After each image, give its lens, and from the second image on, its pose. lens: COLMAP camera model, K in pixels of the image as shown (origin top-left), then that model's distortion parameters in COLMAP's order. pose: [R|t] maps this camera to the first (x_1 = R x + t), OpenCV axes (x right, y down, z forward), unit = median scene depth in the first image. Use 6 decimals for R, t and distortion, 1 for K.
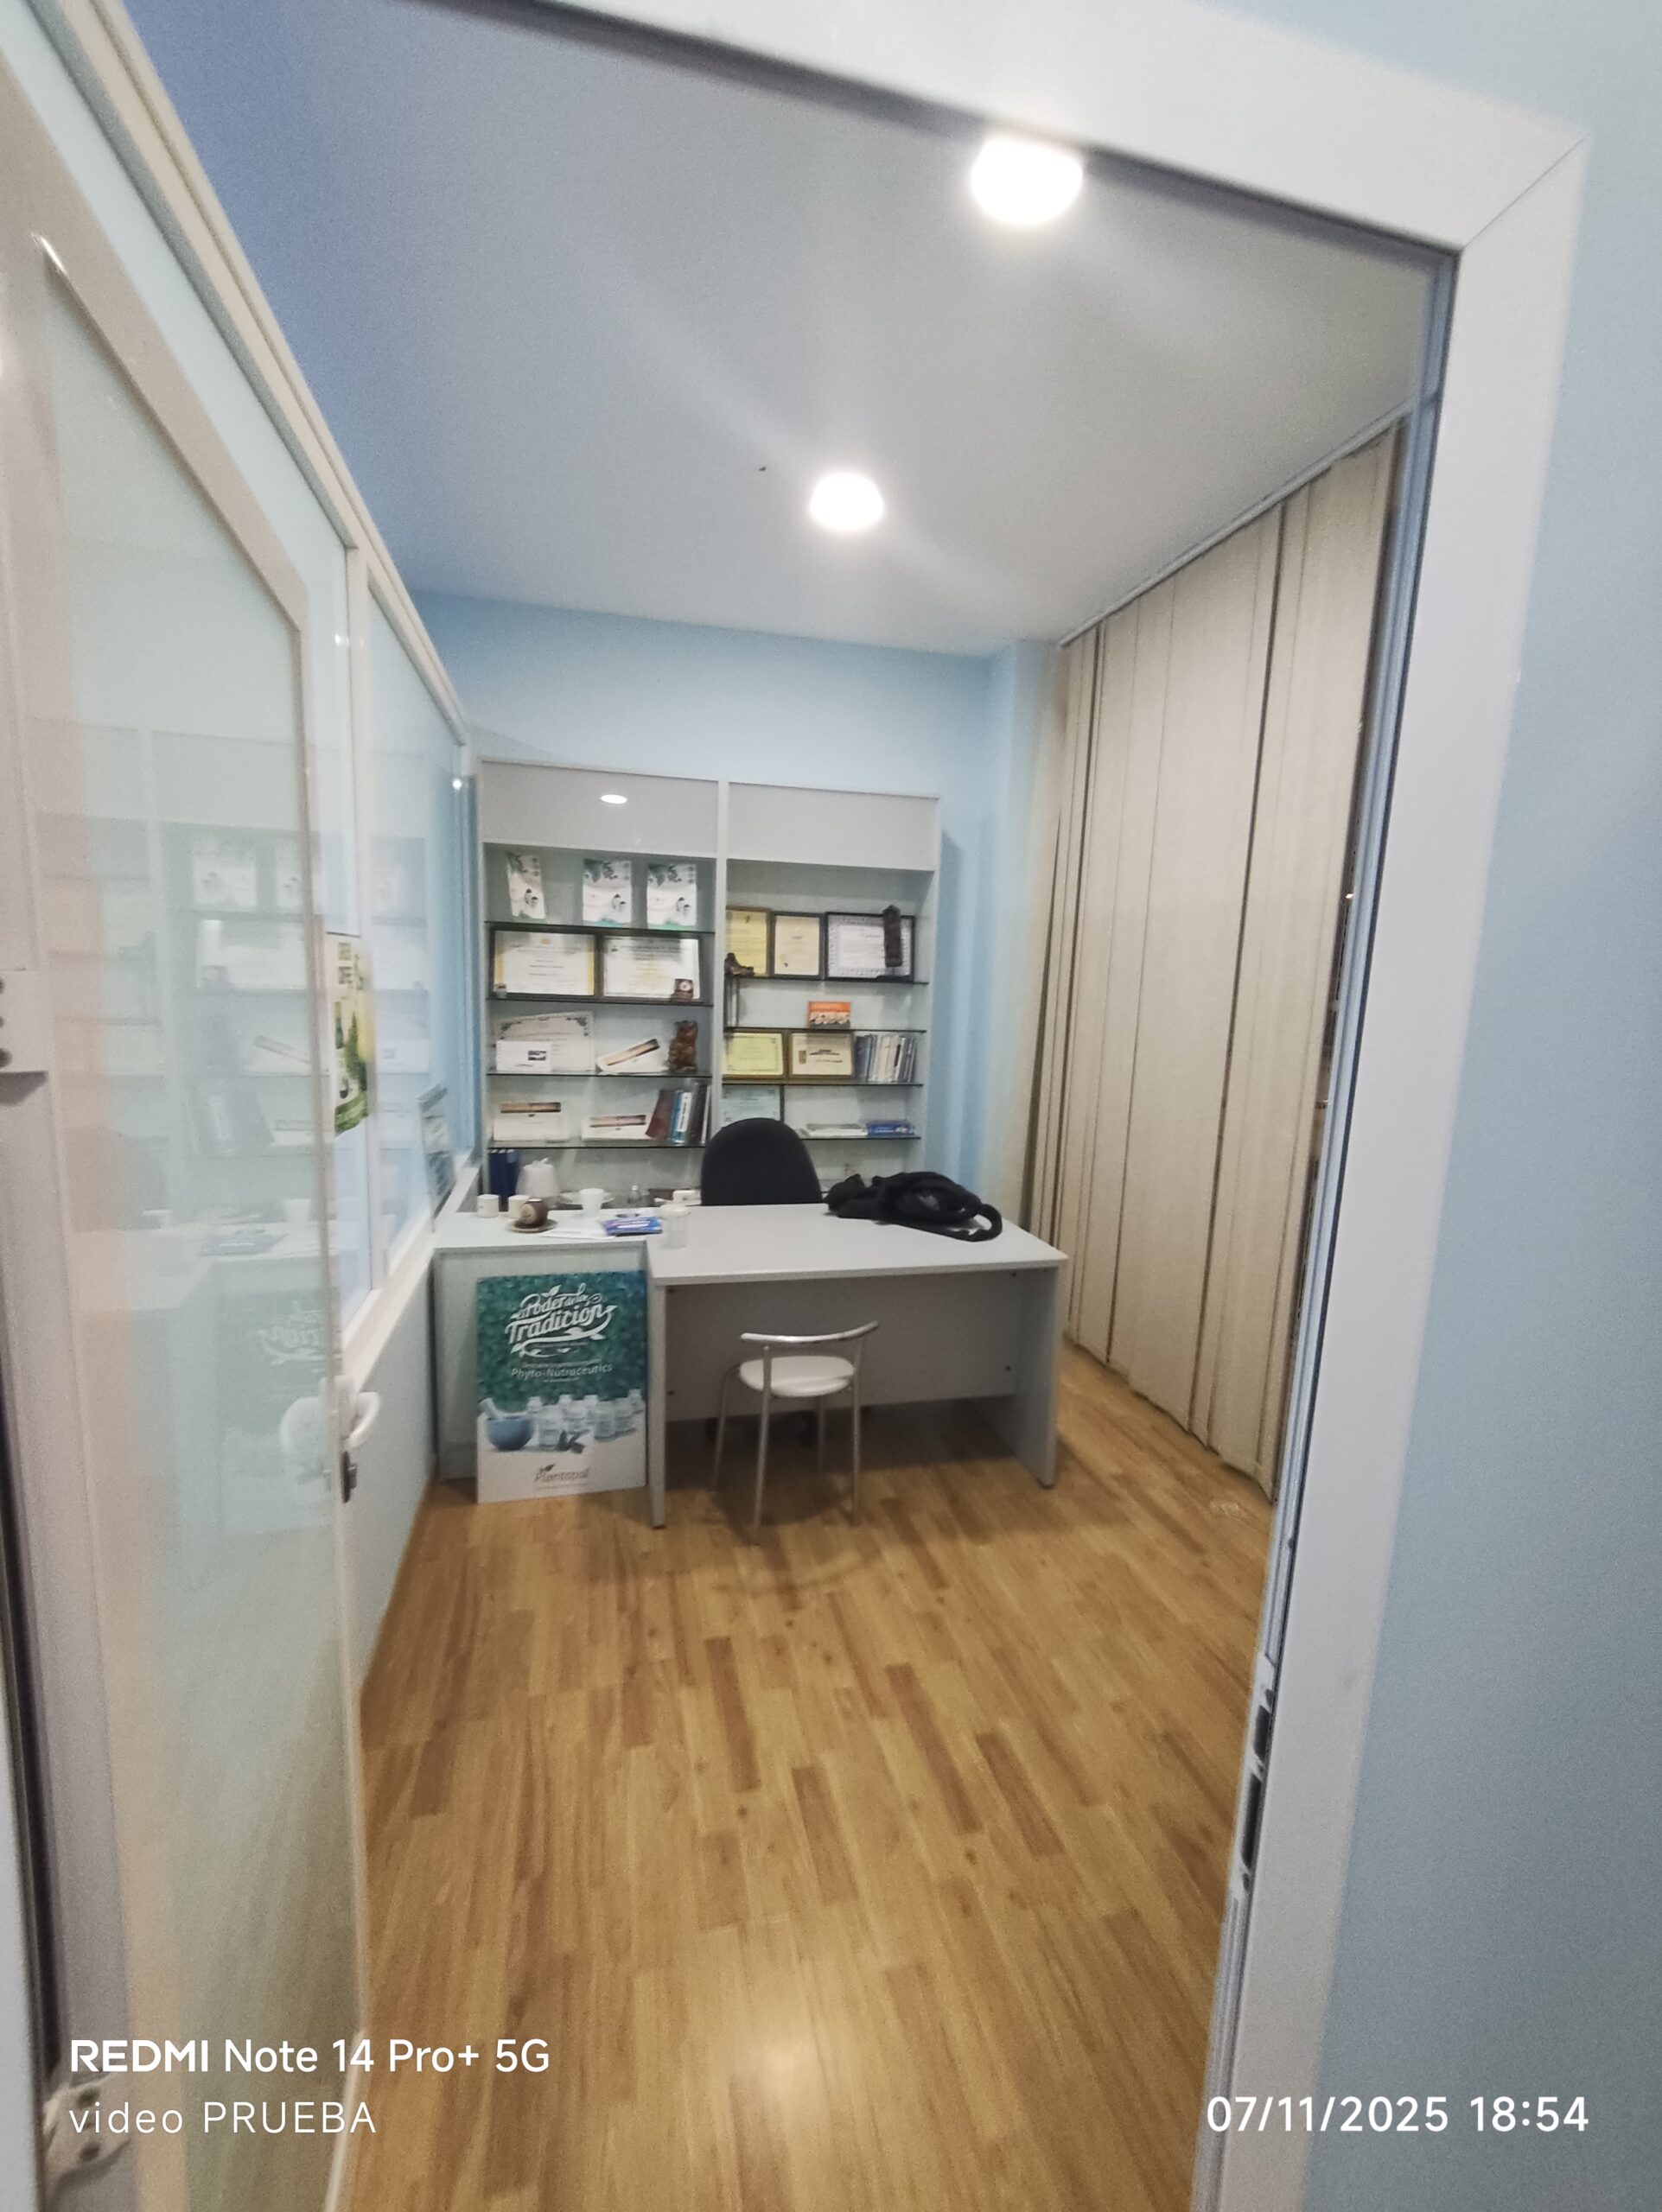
lens RADIAL K [[983.7, 0, 836.9], [0, 983.7, 1127.4], [0, 0, 1]] dist [0.000134, -0.000101]
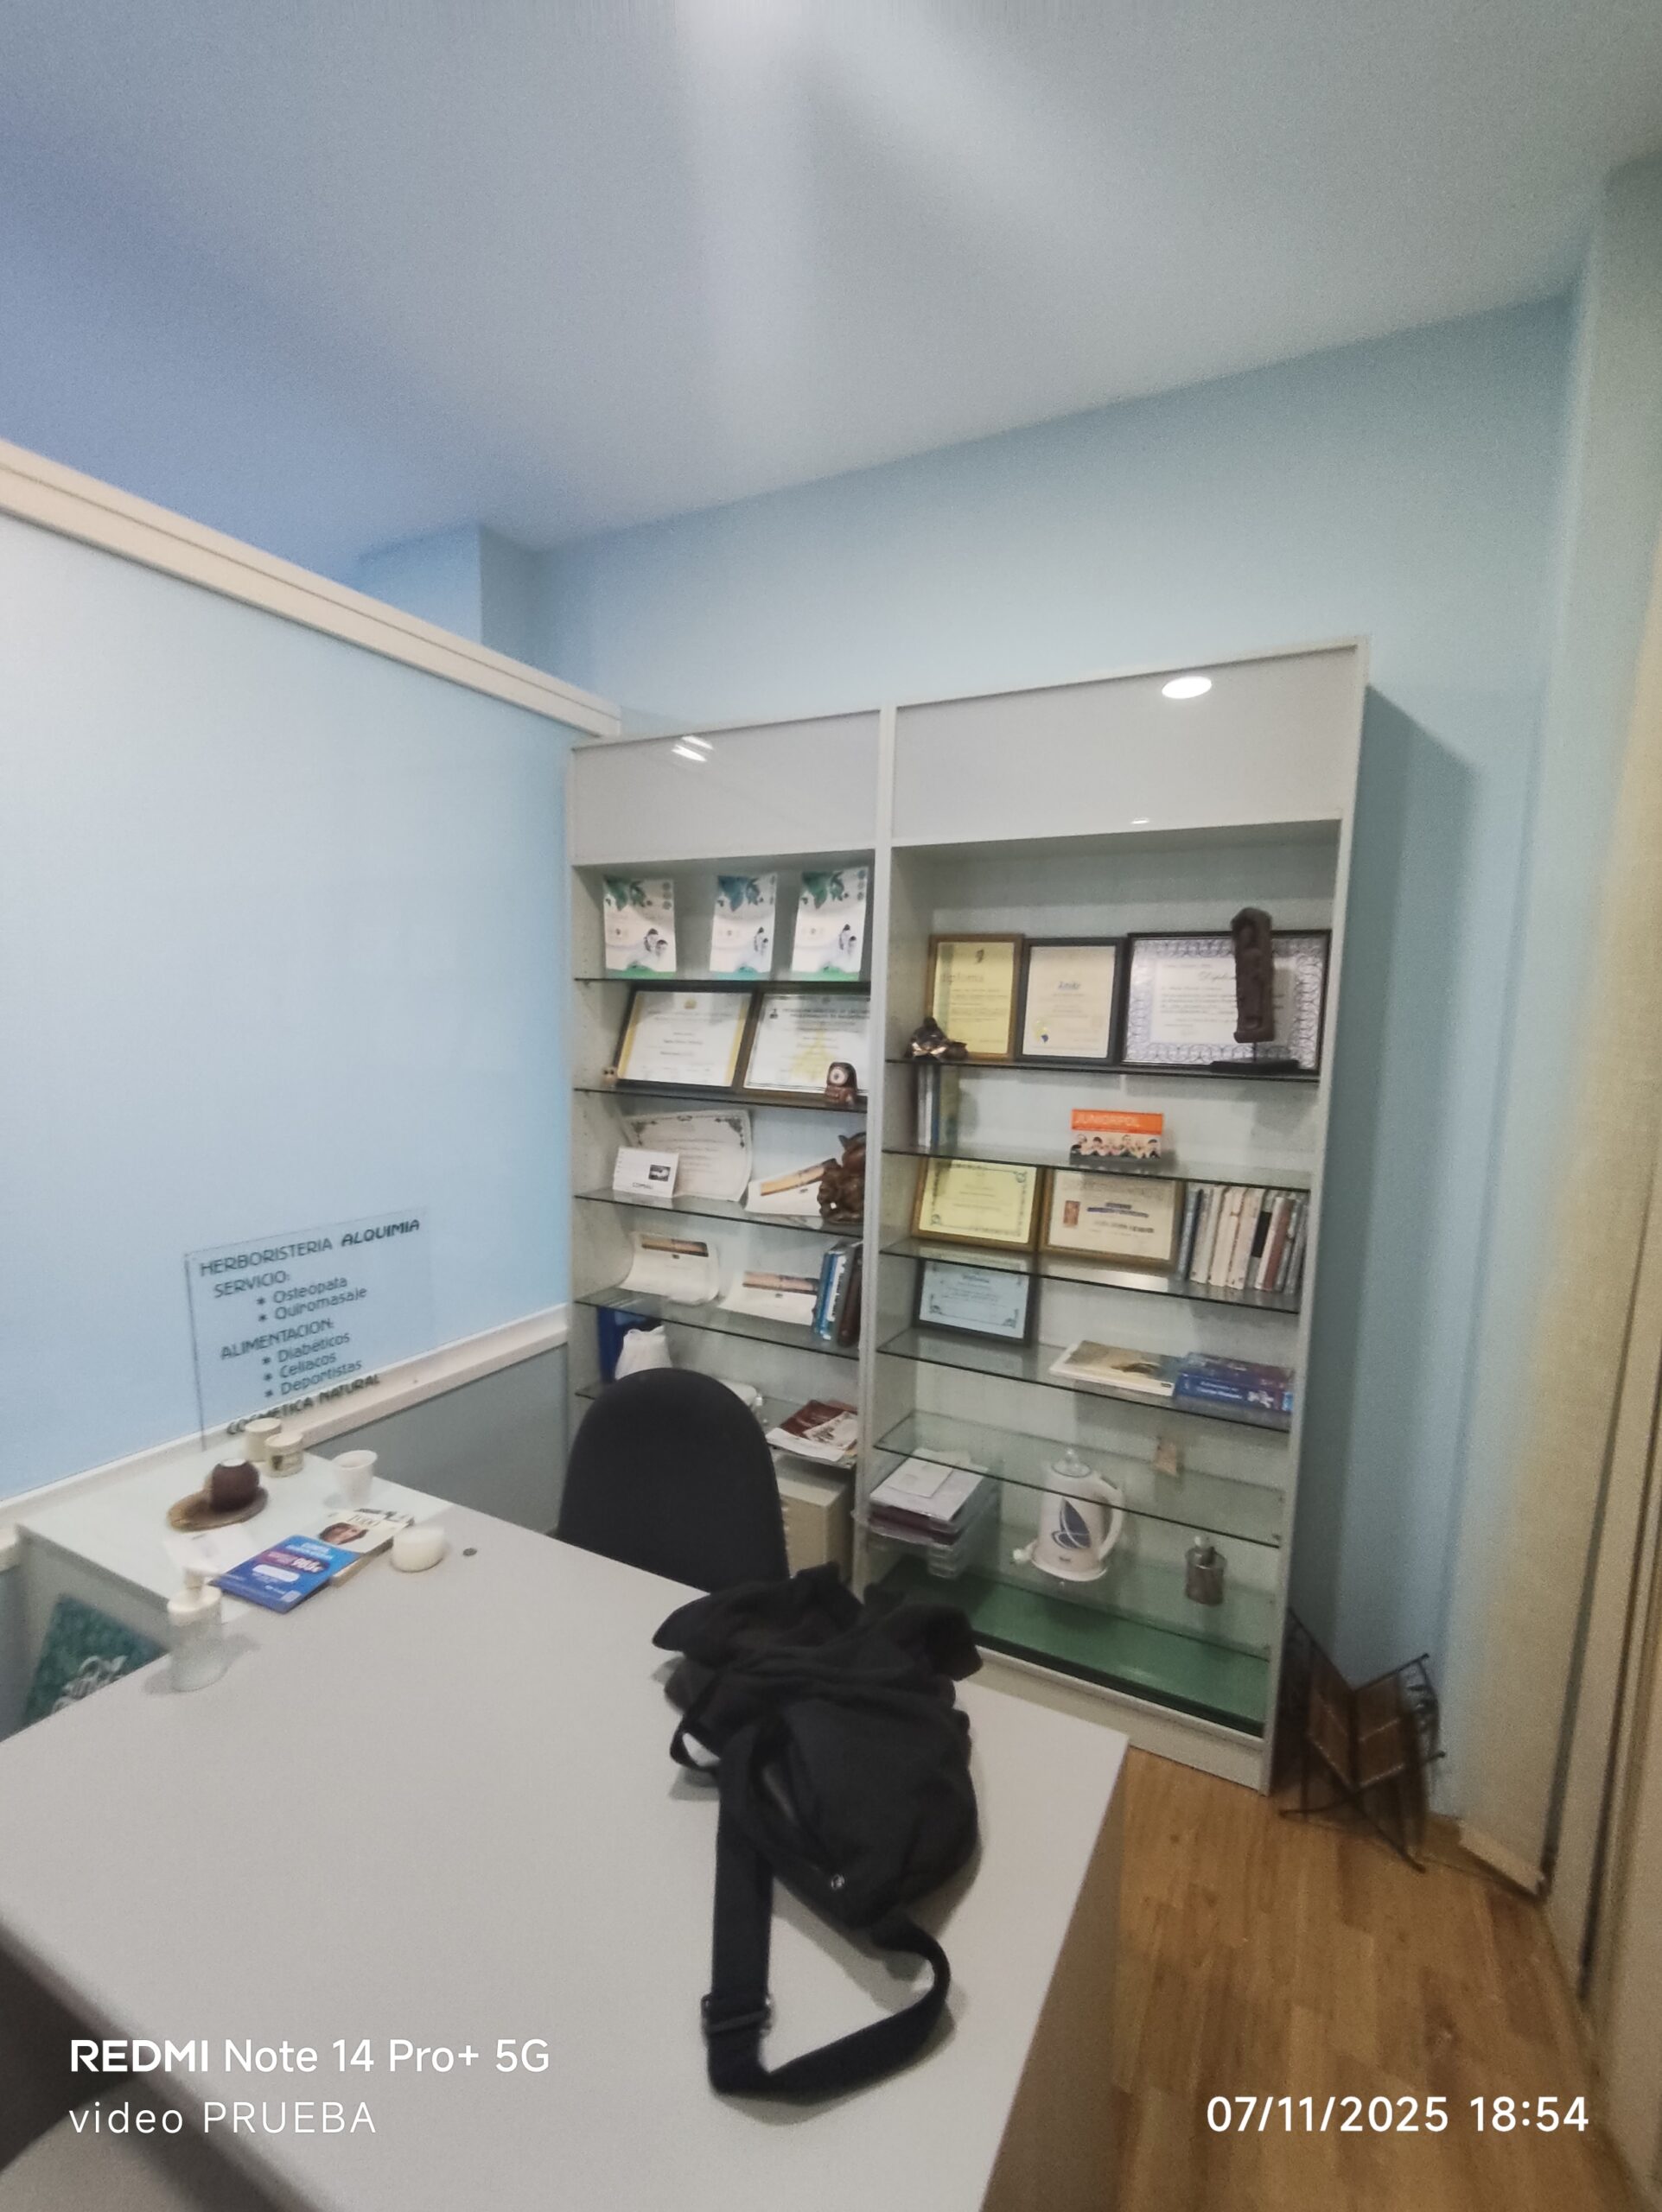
lens RADIAL K [[941.1, 0, 876.5], [0, 941.1, 1127.3], [0, 0, 1]] dist [-0.001720, 0.000351]
pose [[0.731231, 0.070401, -0.678487, 0.232858], [-0.103828, 0.994557, -0.008702, -0.105774], [0.674182, 0.076809, 0.734561, 0.581237]]
